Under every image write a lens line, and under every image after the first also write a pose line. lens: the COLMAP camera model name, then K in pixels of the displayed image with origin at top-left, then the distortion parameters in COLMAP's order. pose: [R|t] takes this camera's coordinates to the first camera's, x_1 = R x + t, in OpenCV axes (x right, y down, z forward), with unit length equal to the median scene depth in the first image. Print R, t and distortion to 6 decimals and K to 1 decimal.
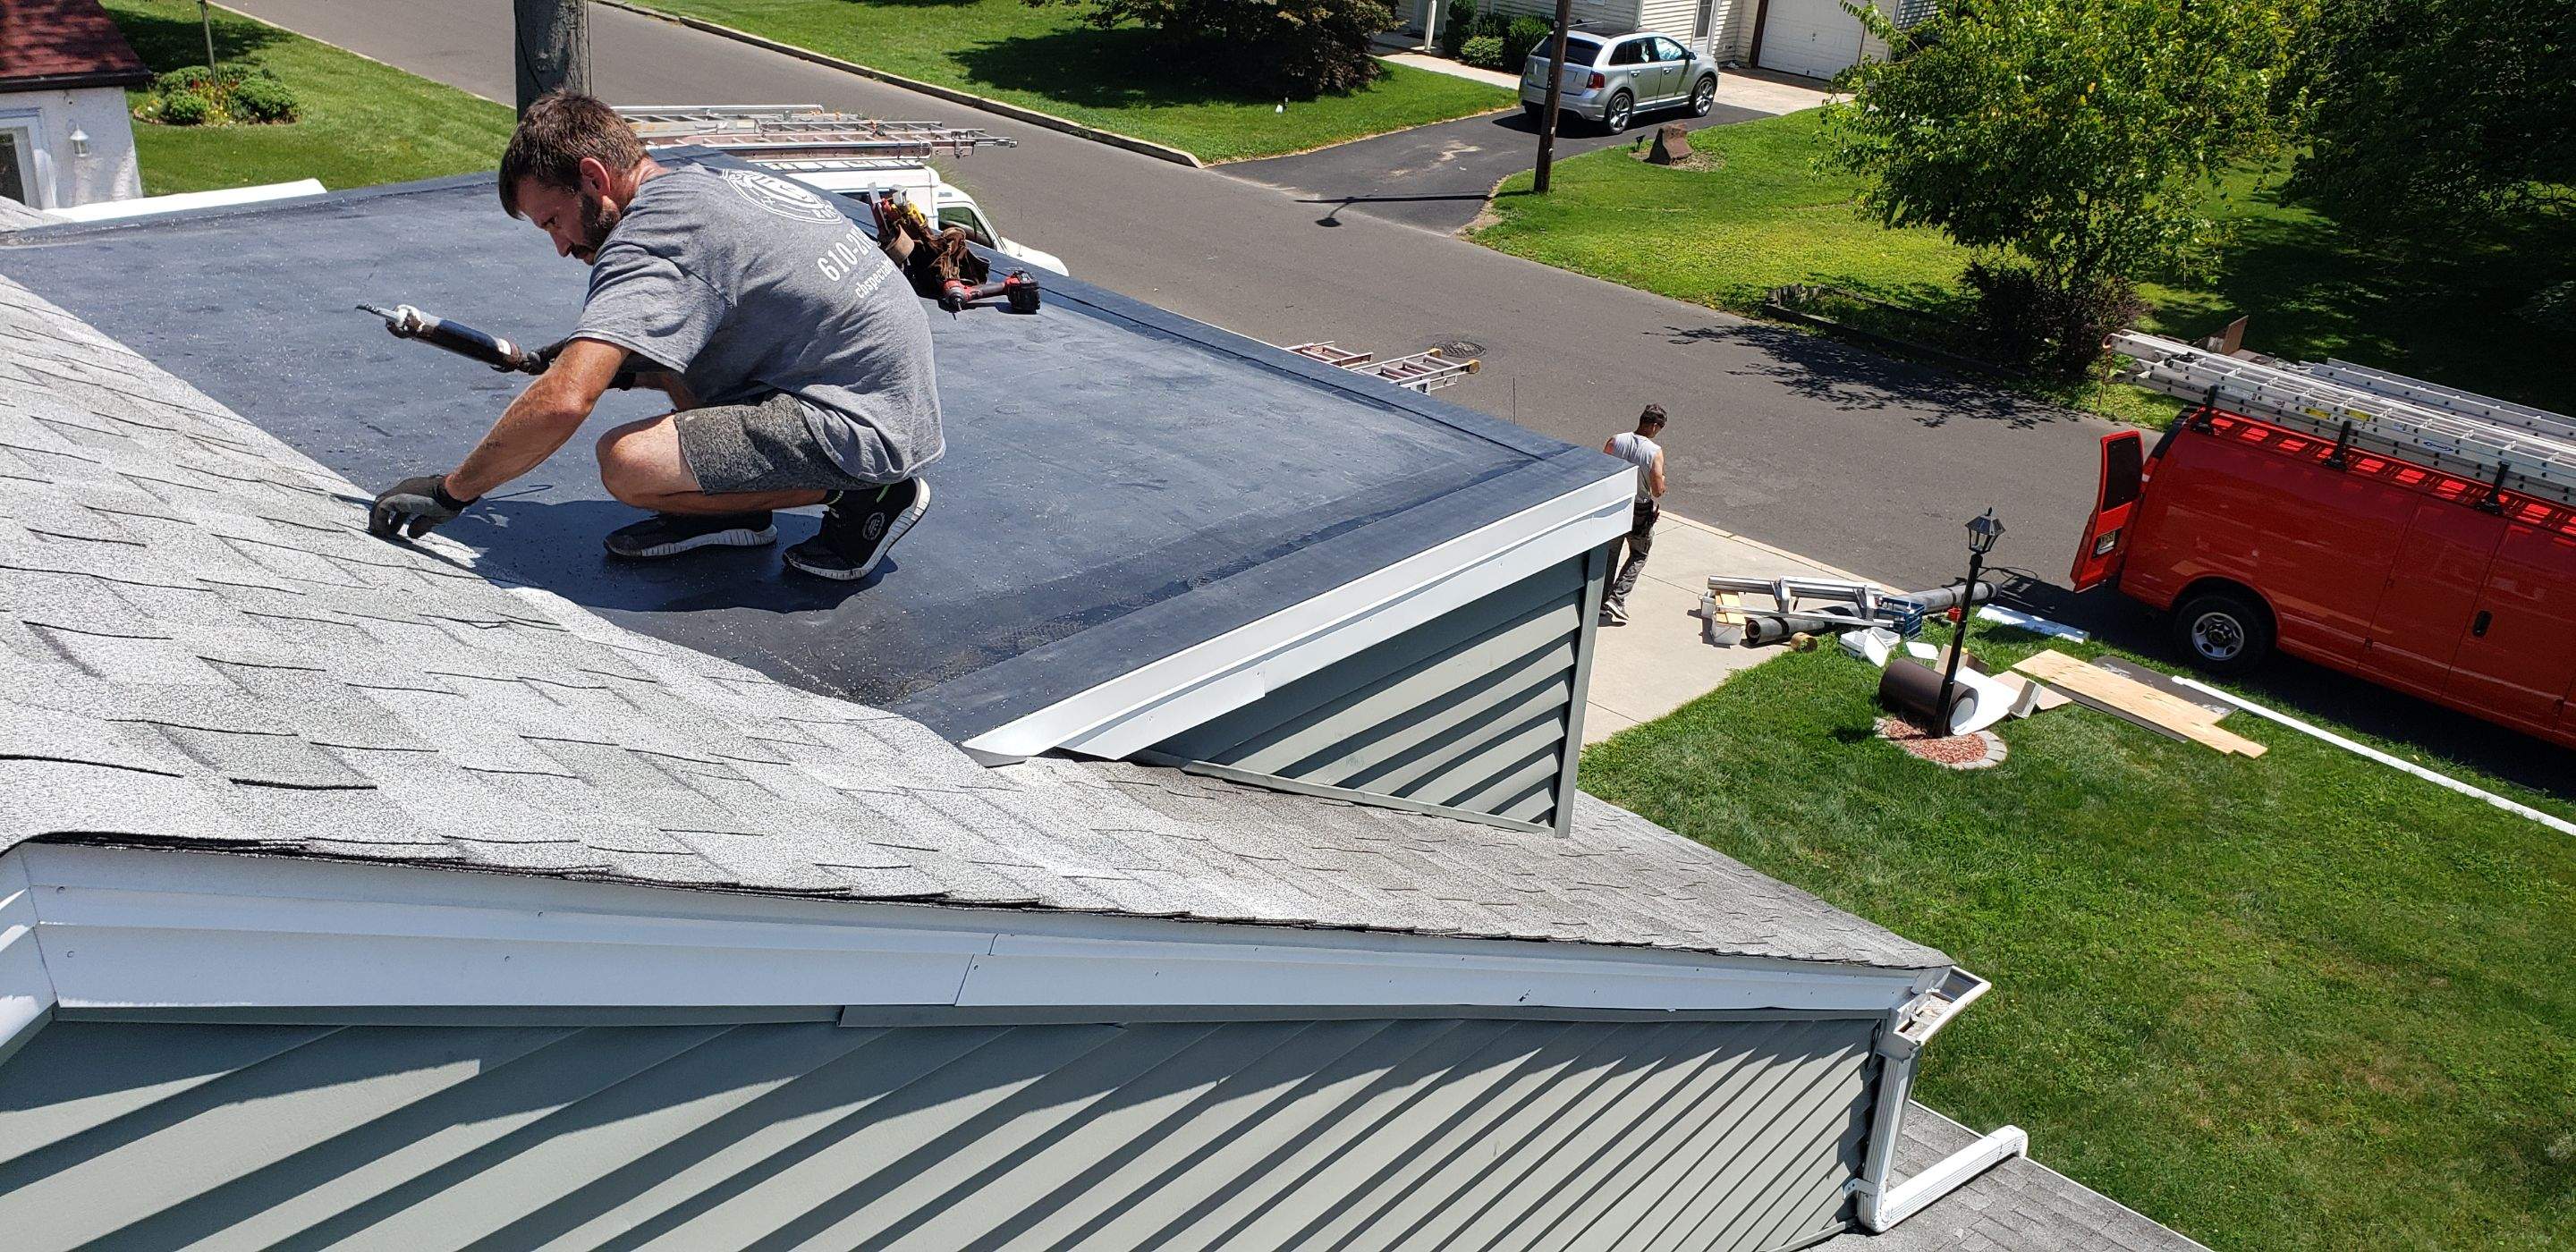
lens RADIAL K [[2034.1, 0, 1334.7], [0, 2034.1, 623.3], [0, 0, 1]] dist [0.015145, 0.006698]
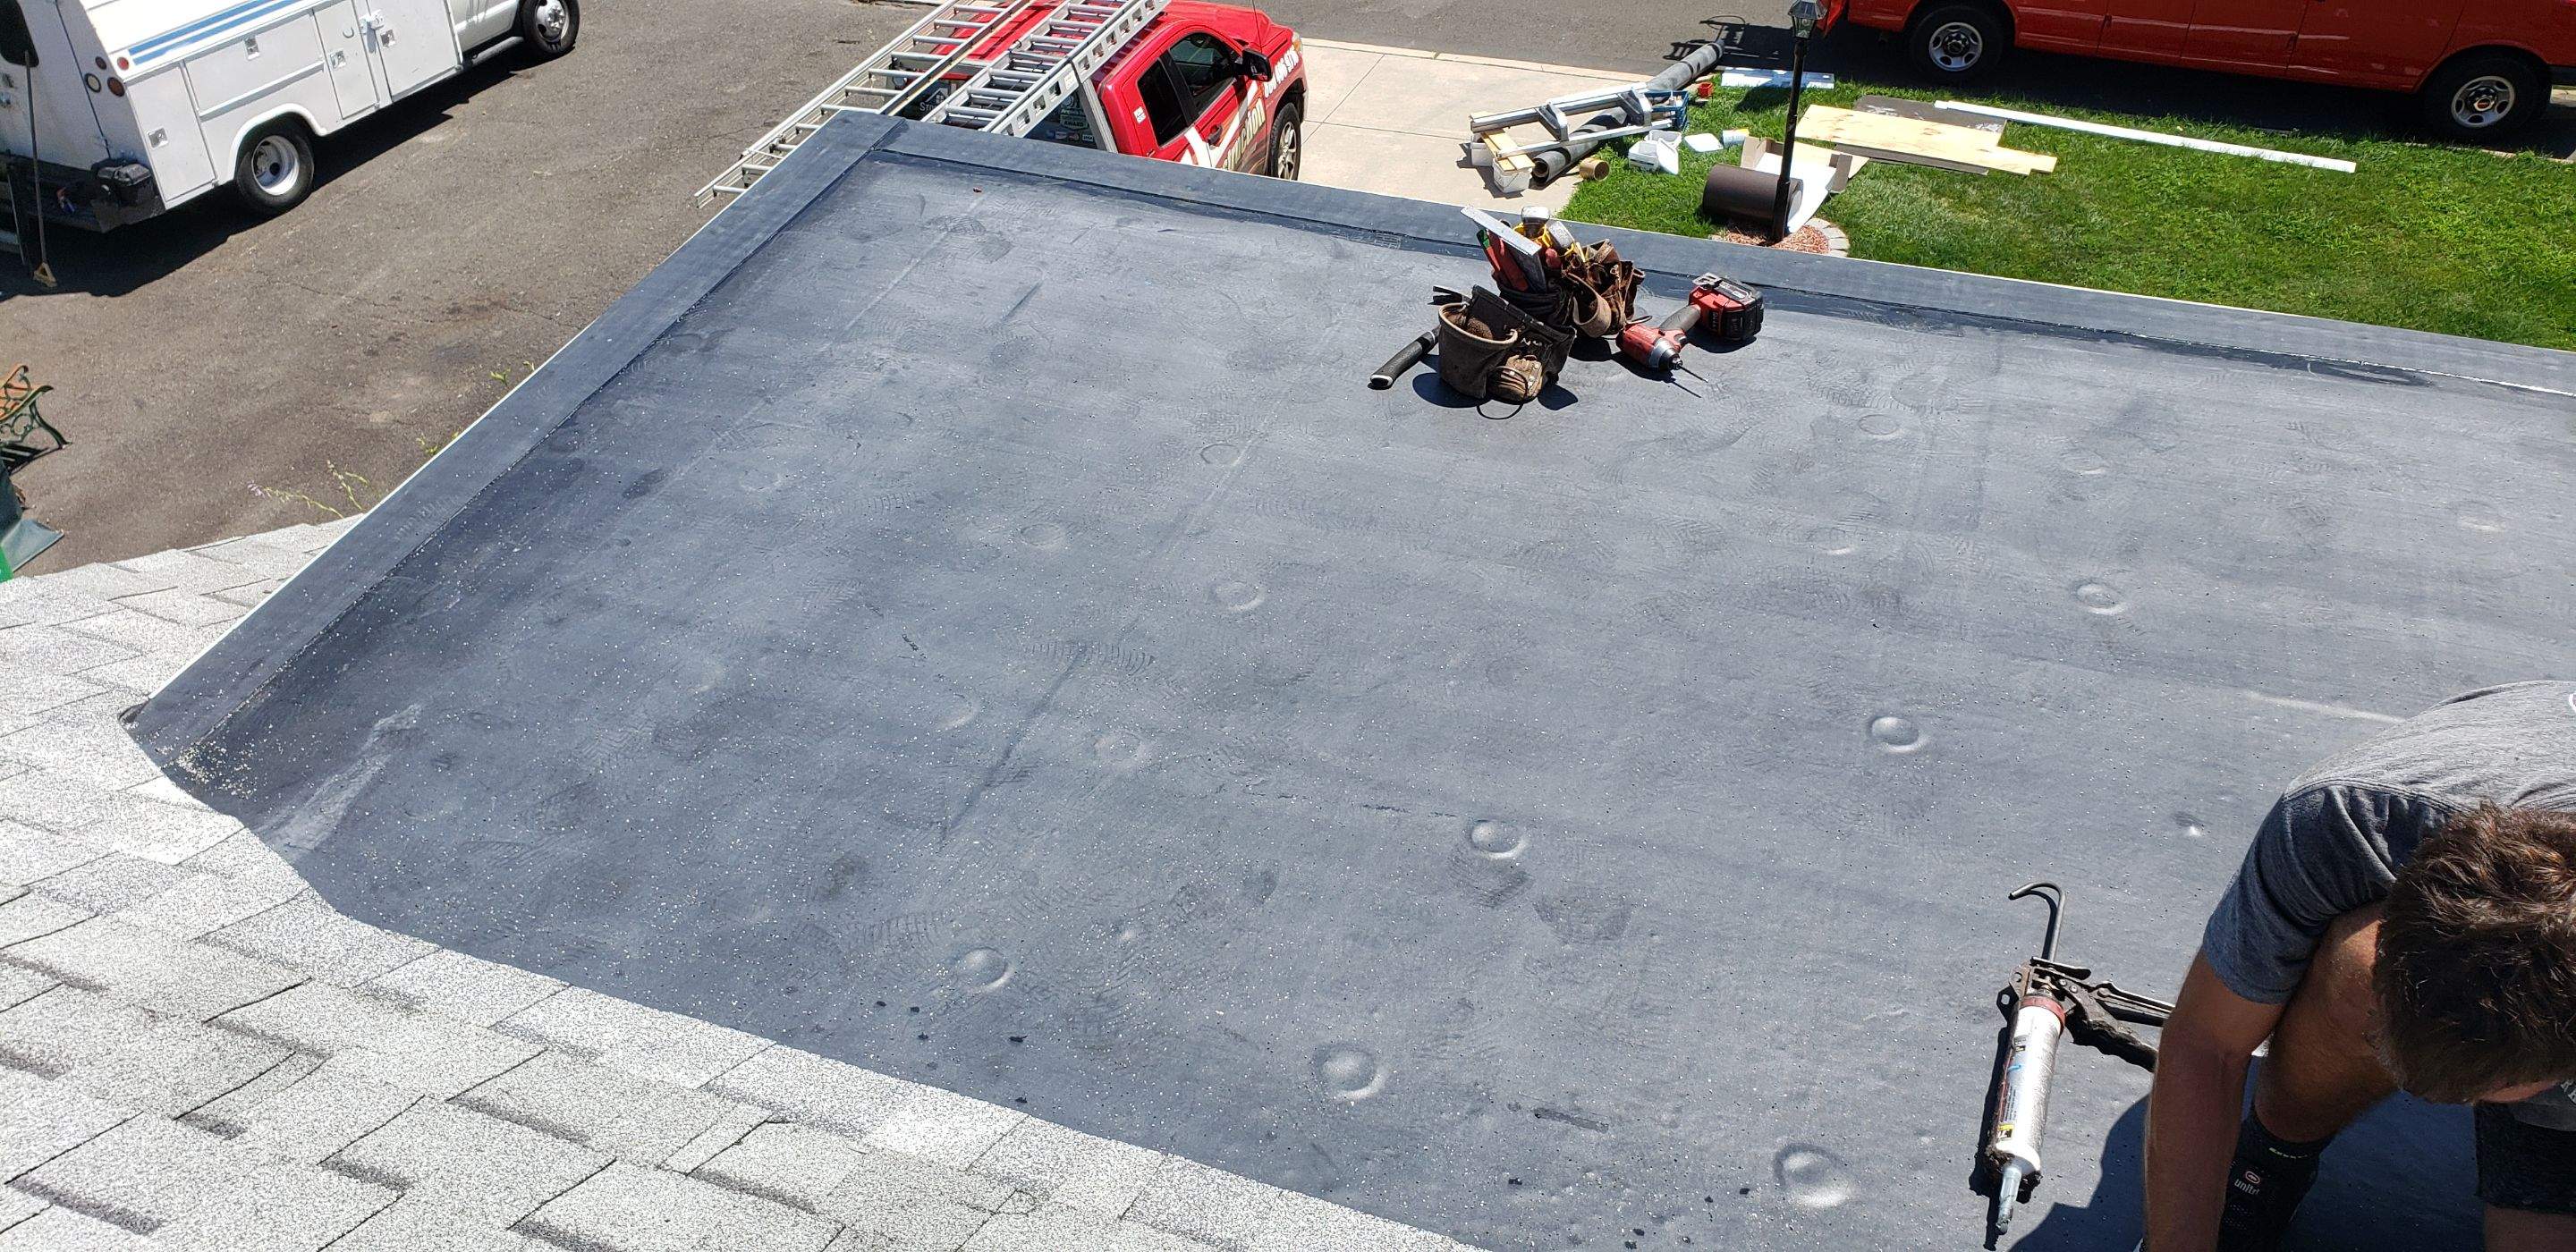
lens RADIAL K [[2034.1, 0, 1321.3], [0, 2034.1, 591.1], [0, 0, 1]] dist [0.015145, 0.006698]
pose [[0.926543, -0.304985, 0.220231, -0.138587], [0.241480, 0.931079, 0.273457, -0.089523], [-0.288452, -0.200188, 0.936333, 0.123532]]
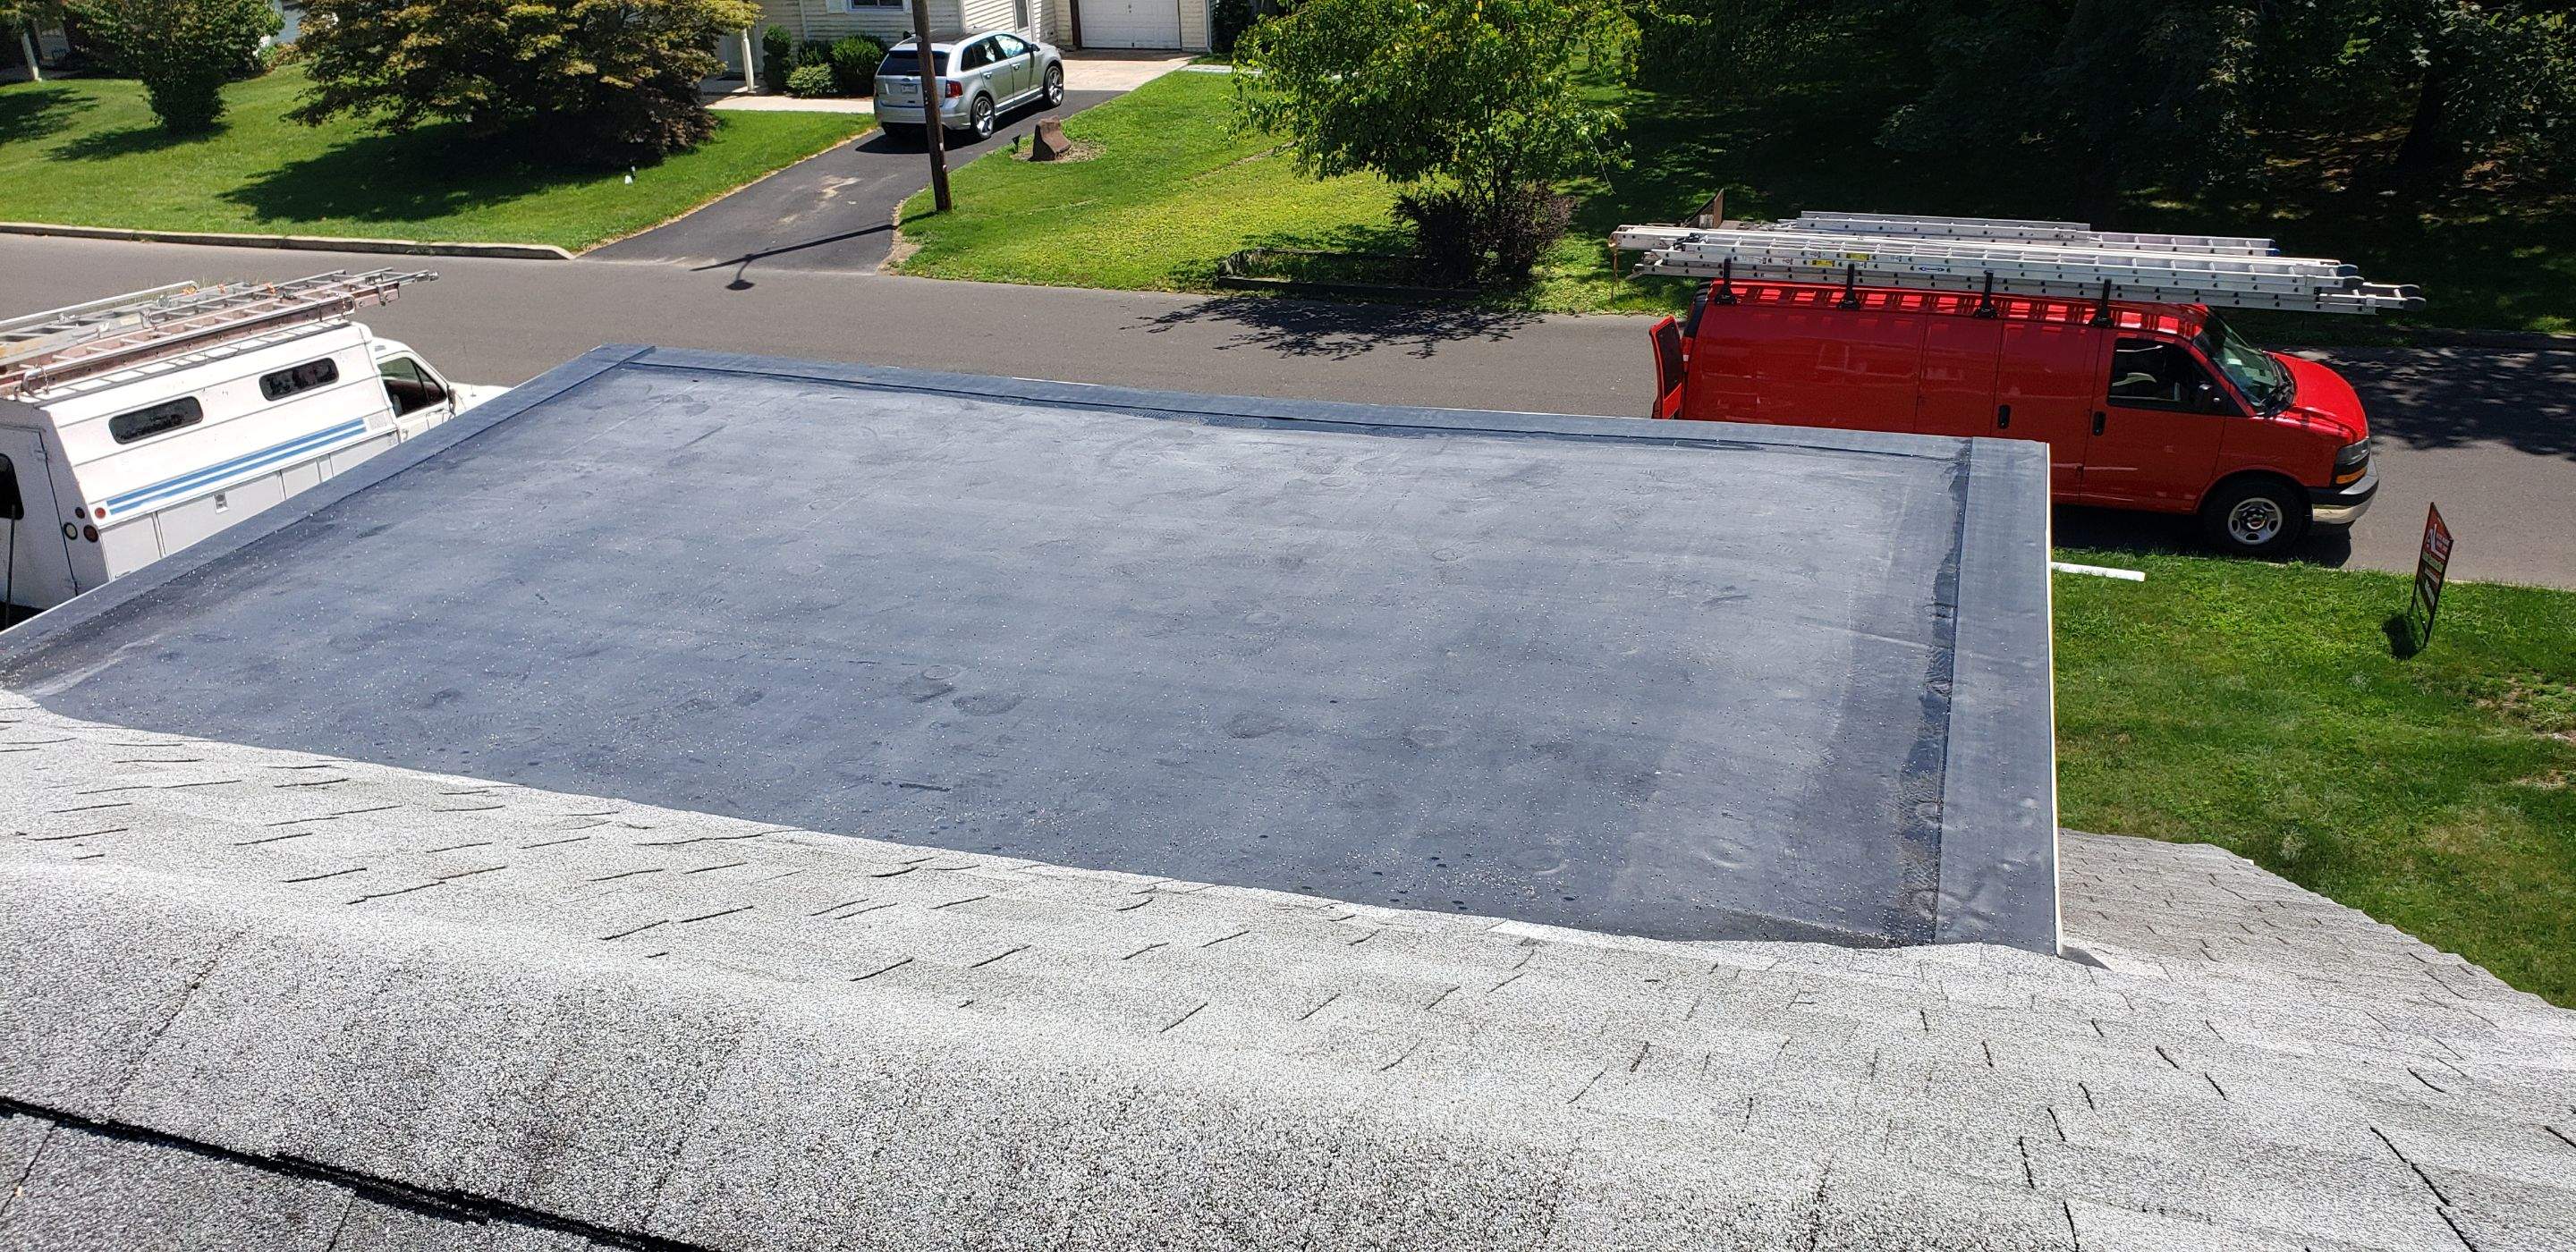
lens RADIAL K [[2034.1, 0, 1323.7], [0, 2034.1, 638.1], [0, 0, 1]] dist [0.015145, 0.006698]
pose [[0.918316, -0.264484, 0.294524, -0.123242], [0.261223, 0.963924, 0.051124, -0.033773], [-0.297420, 0.029988, 0.954276, 0.053567]]
